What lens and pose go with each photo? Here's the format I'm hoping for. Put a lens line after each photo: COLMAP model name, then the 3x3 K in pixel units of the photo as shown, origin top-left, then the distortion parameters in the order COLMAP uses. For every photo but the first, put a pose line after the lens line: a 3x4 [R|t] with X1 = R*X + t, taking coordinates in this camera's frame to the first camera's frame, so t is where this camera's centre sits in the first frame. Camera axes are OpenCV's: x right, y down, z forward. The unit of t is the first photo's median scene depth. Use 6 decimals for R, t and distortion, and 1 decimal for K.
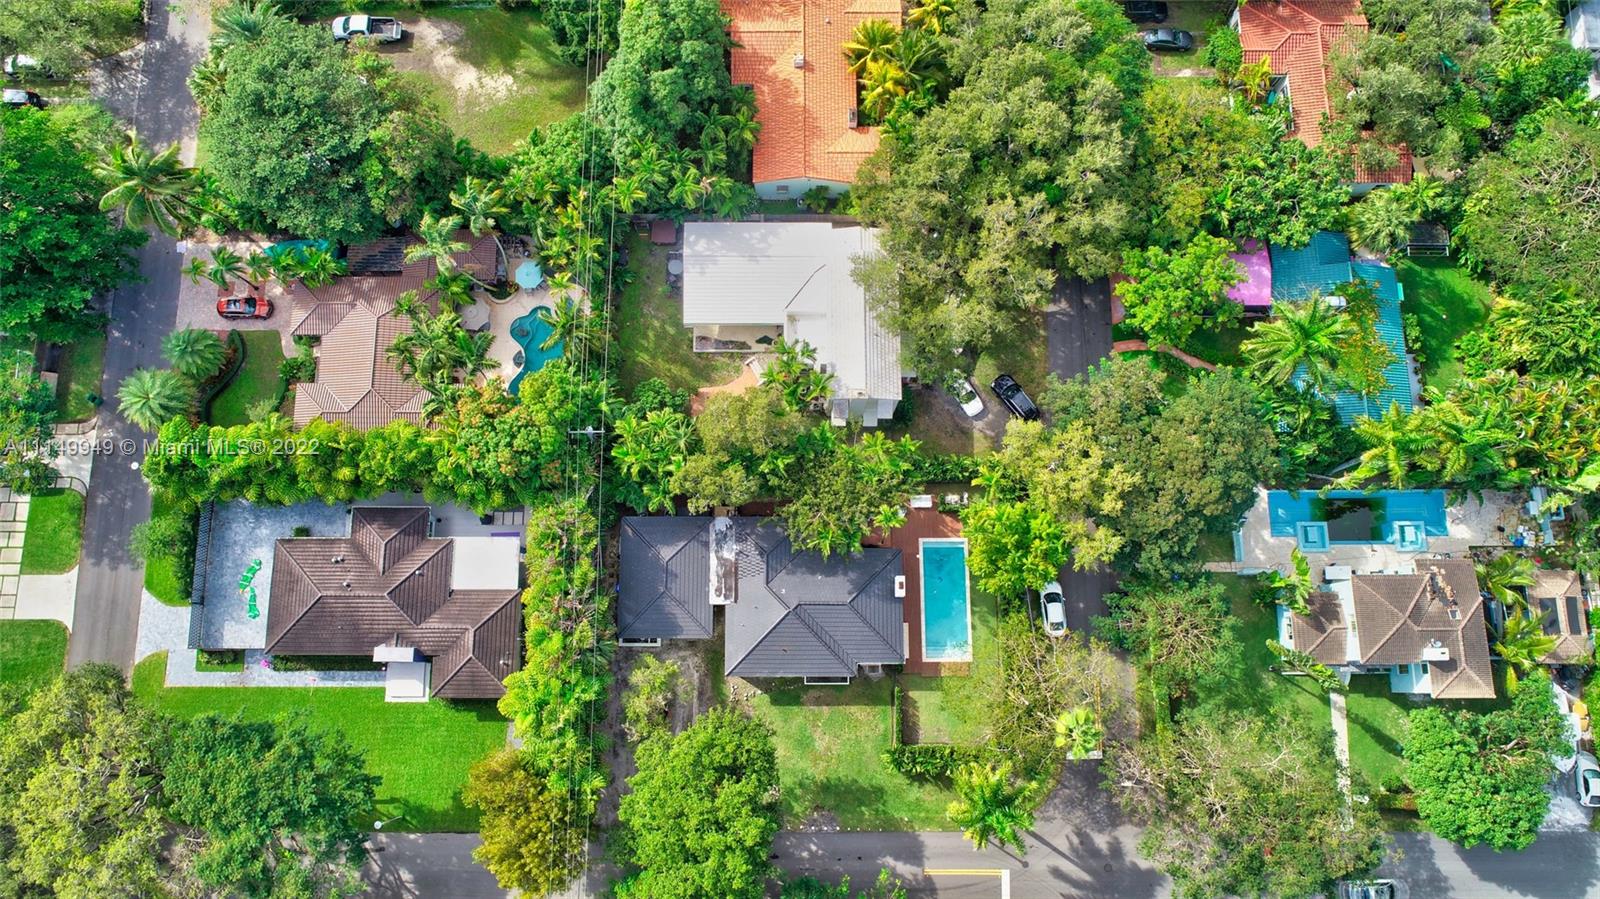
lens RADIAL K [[1071.3, 0, 800.0], [0, 1071.3, 449.5], [0, 0, 1]] dist [-0.008116, -0.000346]
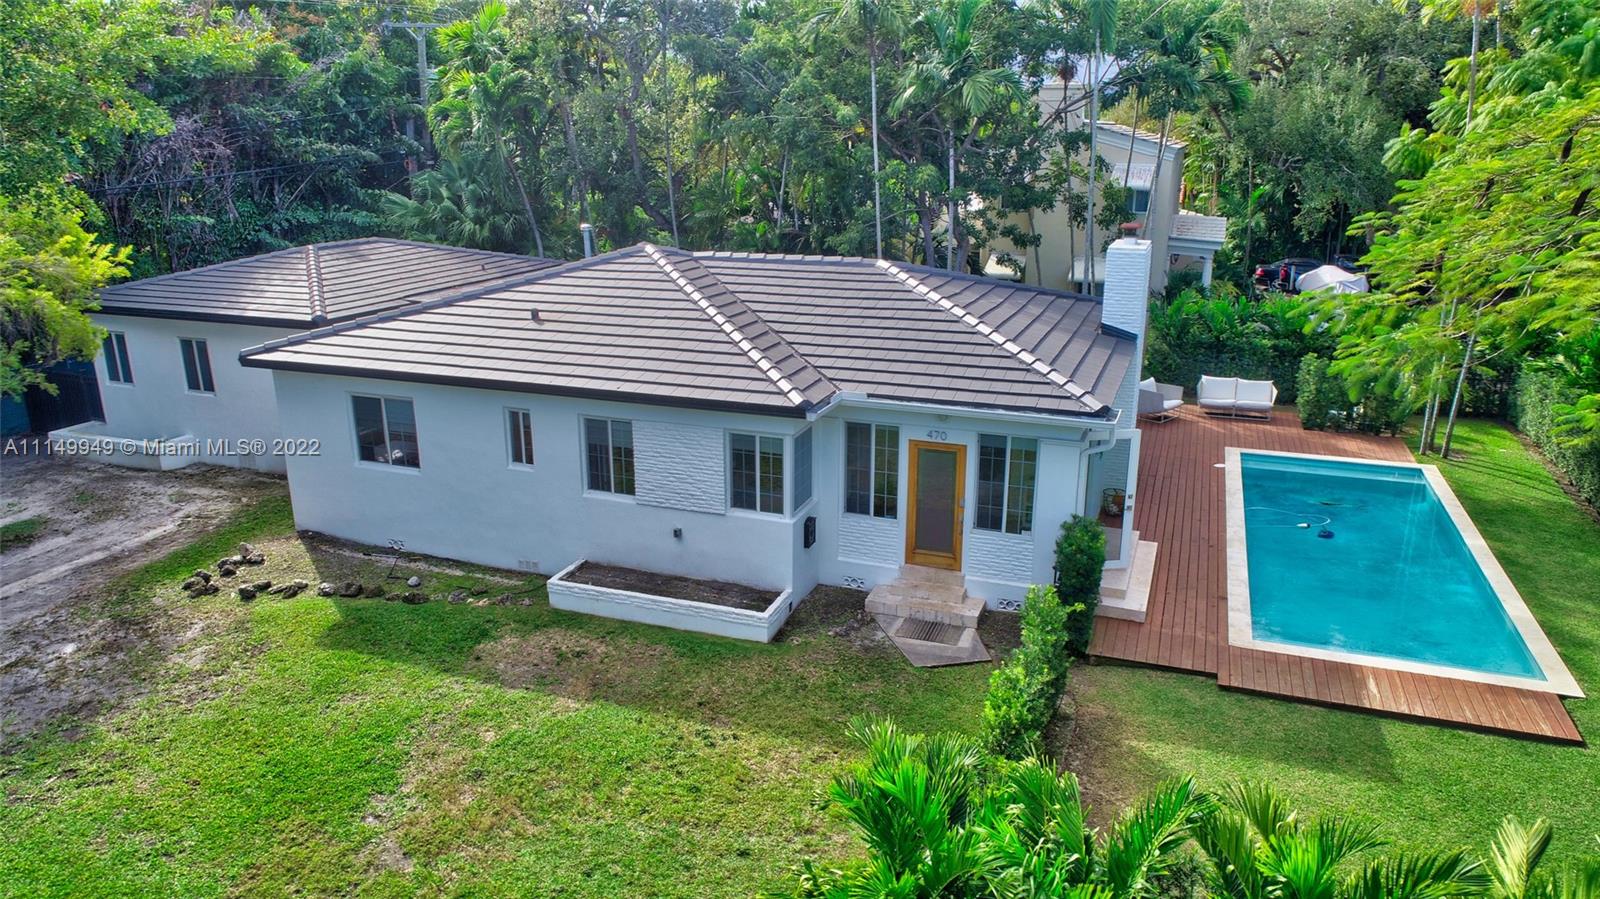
lens RADIAL K [[1071.3, 0, 800.0], [0, 1071.3, 449.5], [0, 0, 1]] dist [-0.008116, -0.000346]
pose [[0.934415, 0.091576, -0.344211, 0.109544], [-0.345826, 0.464619, -0.815189, 0.352332], [0.085275, 0.880763, 0.465817, 0.917340]]
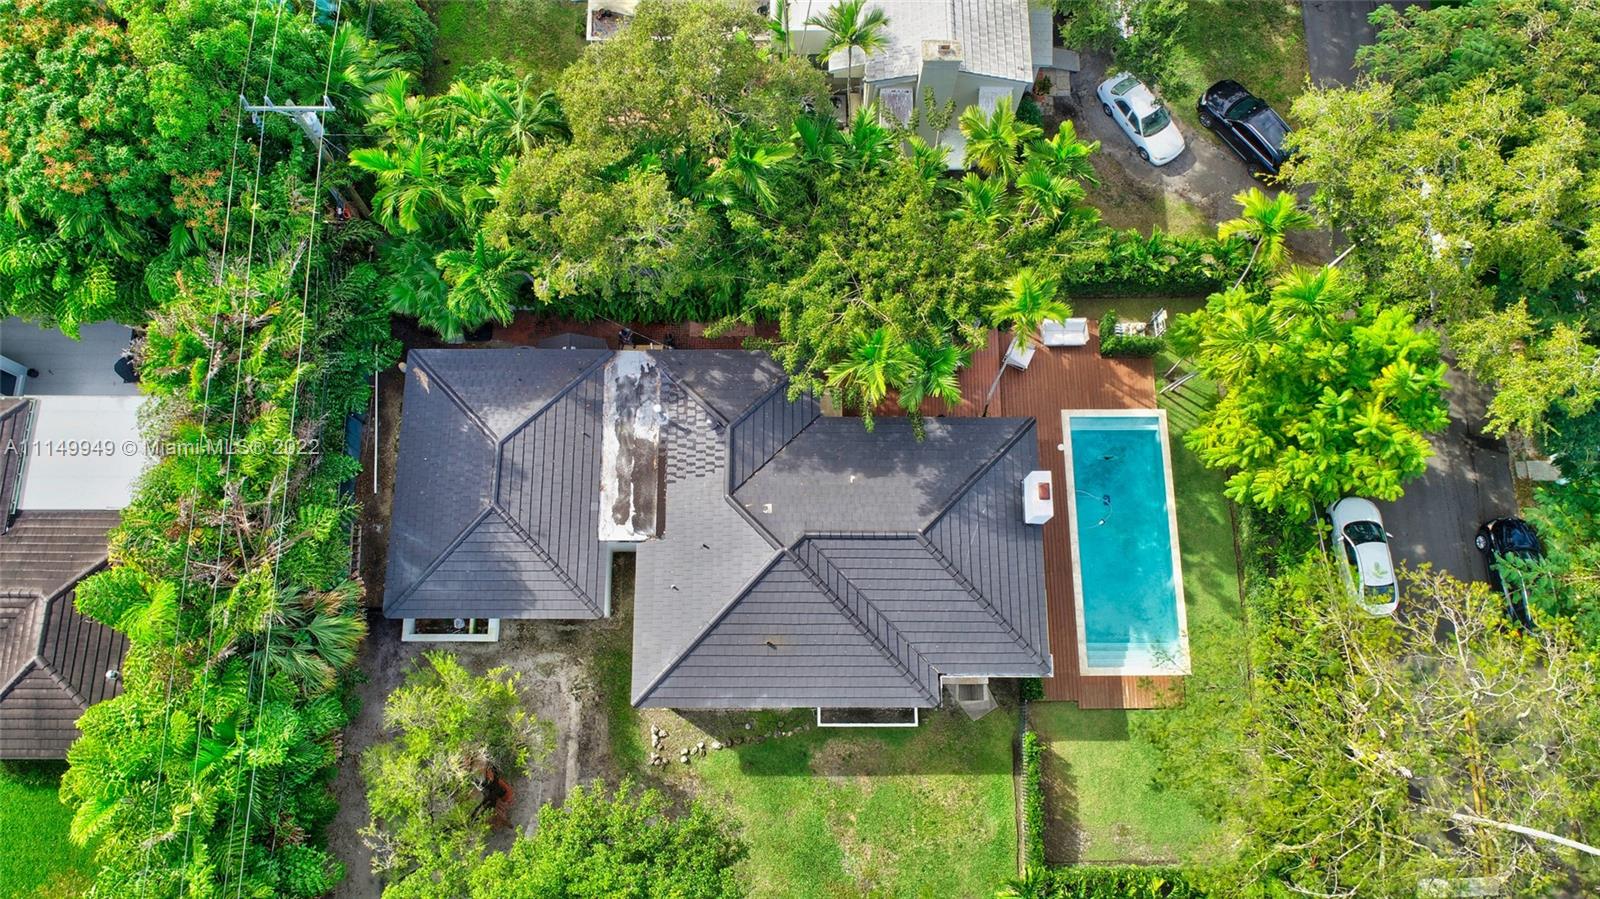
lens RADIAL K [[1071.3, 0, 800.0], [0, 1071.3, 449.5], [0, 0, 1]] dist [-0.008116, -0.000346]
pose [[0.999996, -0.002091, 0.002130, -0.003863], [0.002180, 0.999072, -0.043019, 0.126687], [-0.002038, 0.043023, 0.999072, 0.565217]]
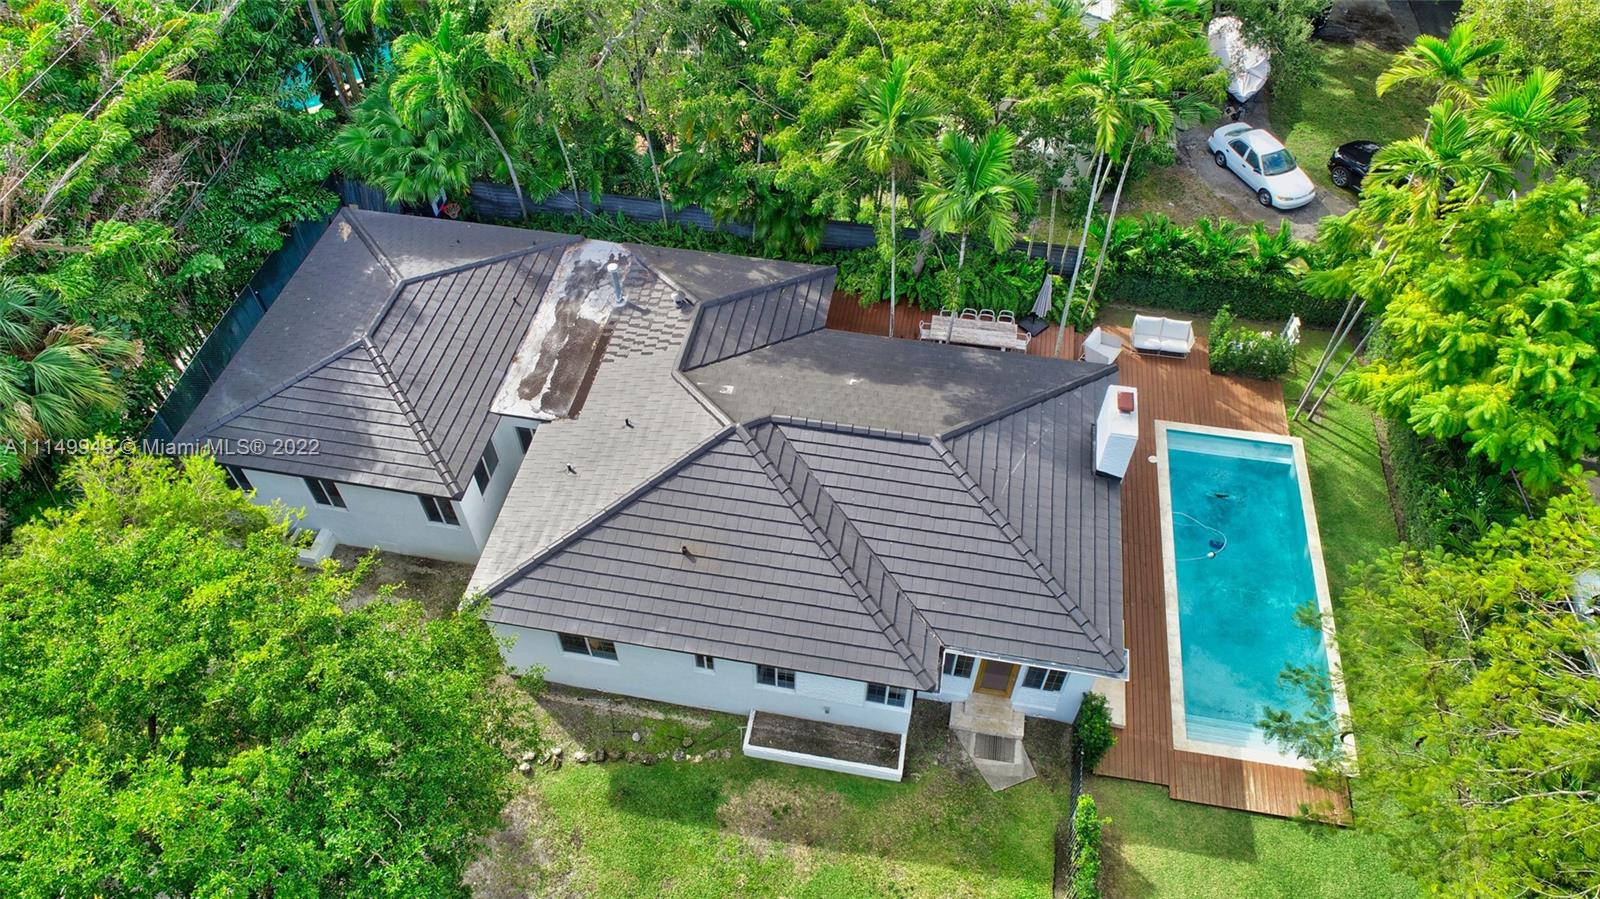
lens RADIAL K [[1071.3, 0, 800.0], [0, 1071.3, 449.5], [0, 0, 1]] dist [-0.008116, -0.000346]
pose [[0.984963, 0.128888, -0.115046, 0.041777], [-0.167736, 0.872927, -0.458108, 0.282450], [0.041382, 0.470517, 0.881420, 0.735848]]
